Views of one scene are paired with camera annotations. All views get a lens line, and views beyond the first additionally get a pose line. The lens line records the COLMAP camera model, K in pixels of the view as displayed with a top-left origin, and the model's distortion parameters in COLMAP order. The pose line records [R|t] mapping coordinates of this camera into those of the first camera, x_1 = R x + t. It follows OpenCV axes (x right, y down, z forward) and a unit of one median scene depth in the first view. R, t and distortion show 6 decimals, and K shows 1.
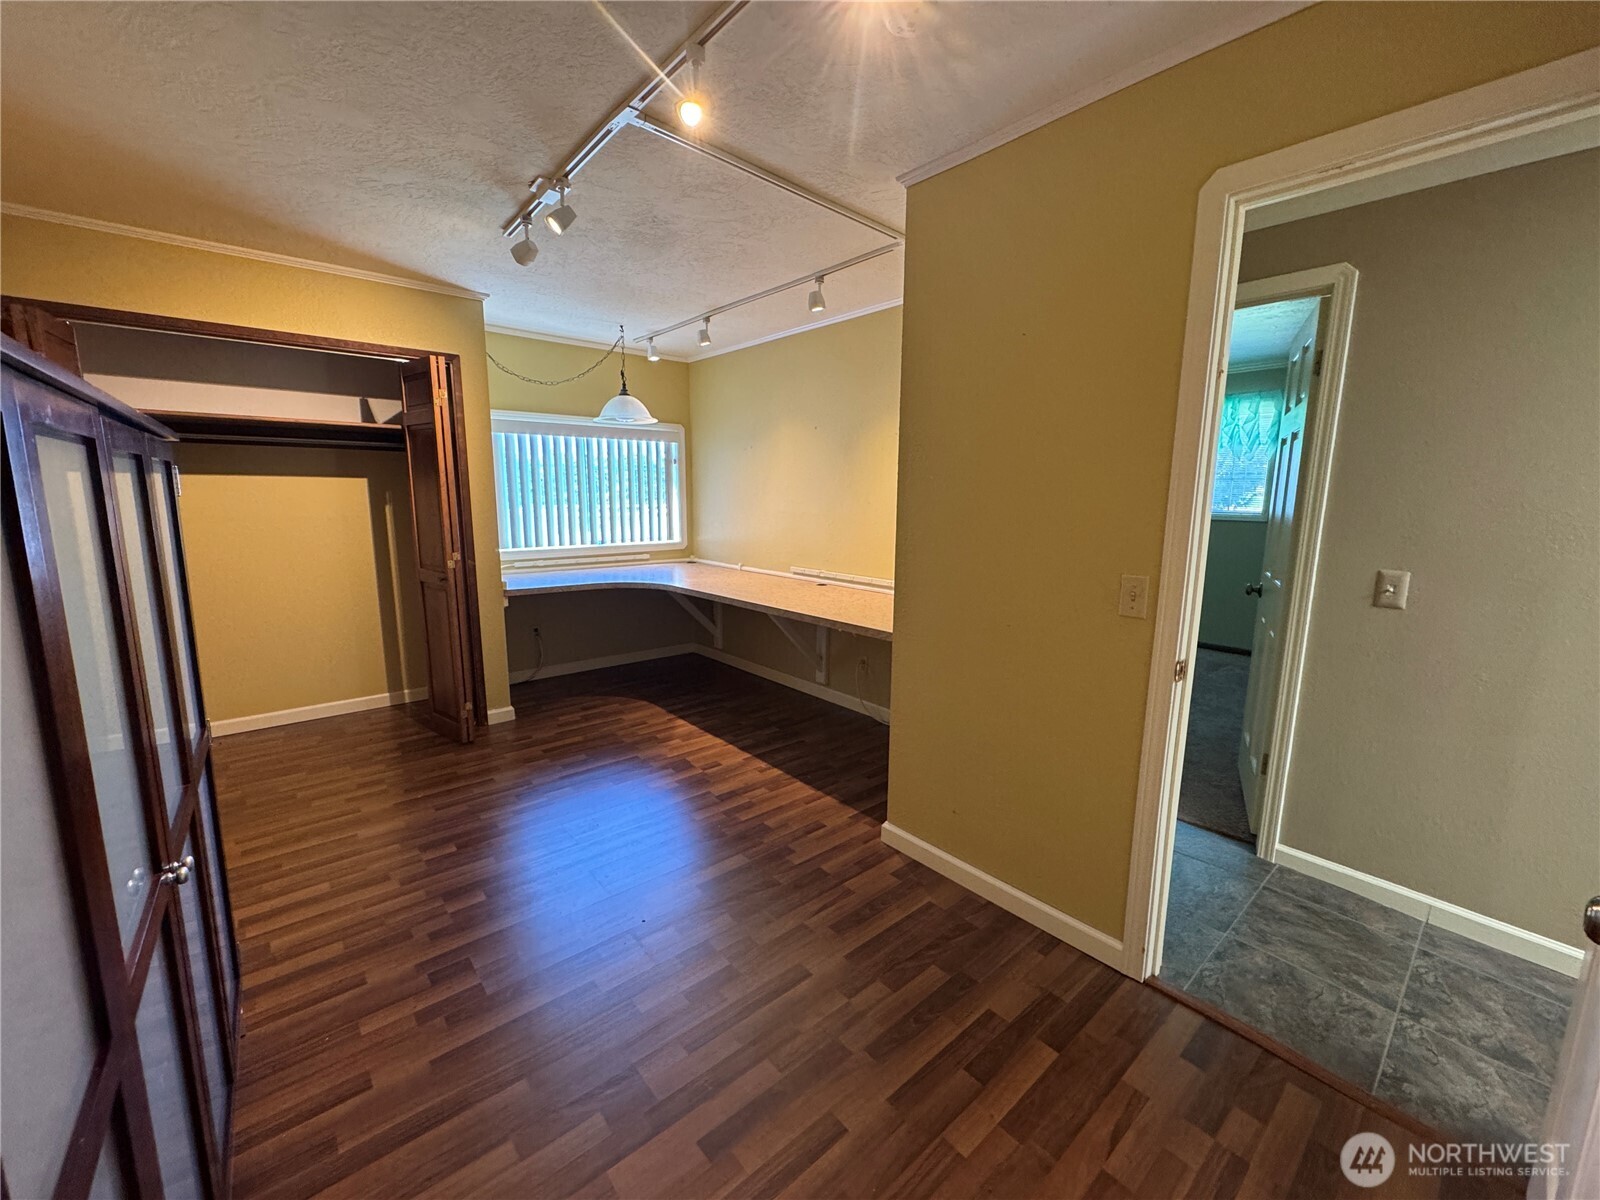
lens RADIAL K [[644.1, 0, 801.1], [0, 644.1, 598.0], [0, 0, 1]] dist [-0.000982, 0.000587]
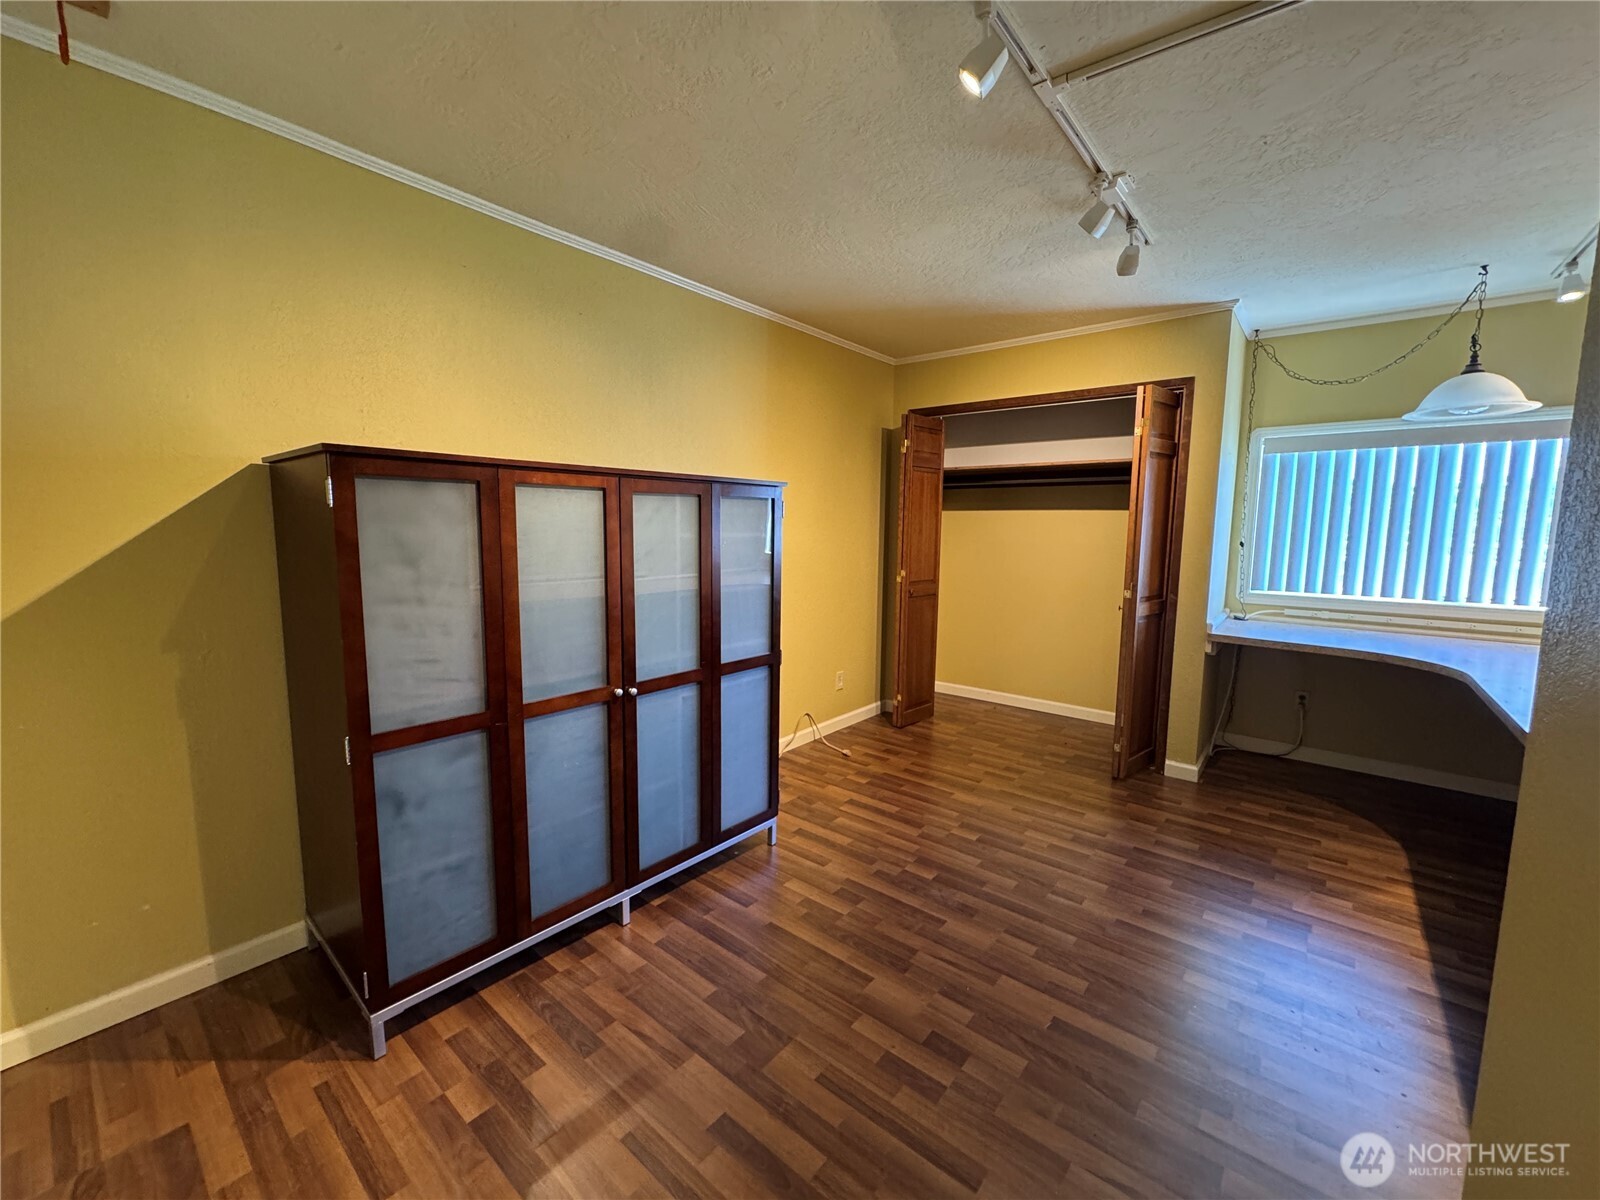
lens RADIAL K [[644.1, 0, 799.5], [0, 644.1, 598.8], [0, 0, 1]] dist [-0.000982, 0.000587]
pose [[0.169214, 0.110377, -0.979379, 0.297910], [-0.167813, 0.982425, 0.081726, -0.036991], [0.971188, 0.150523, 0.184762, 0.291090]]
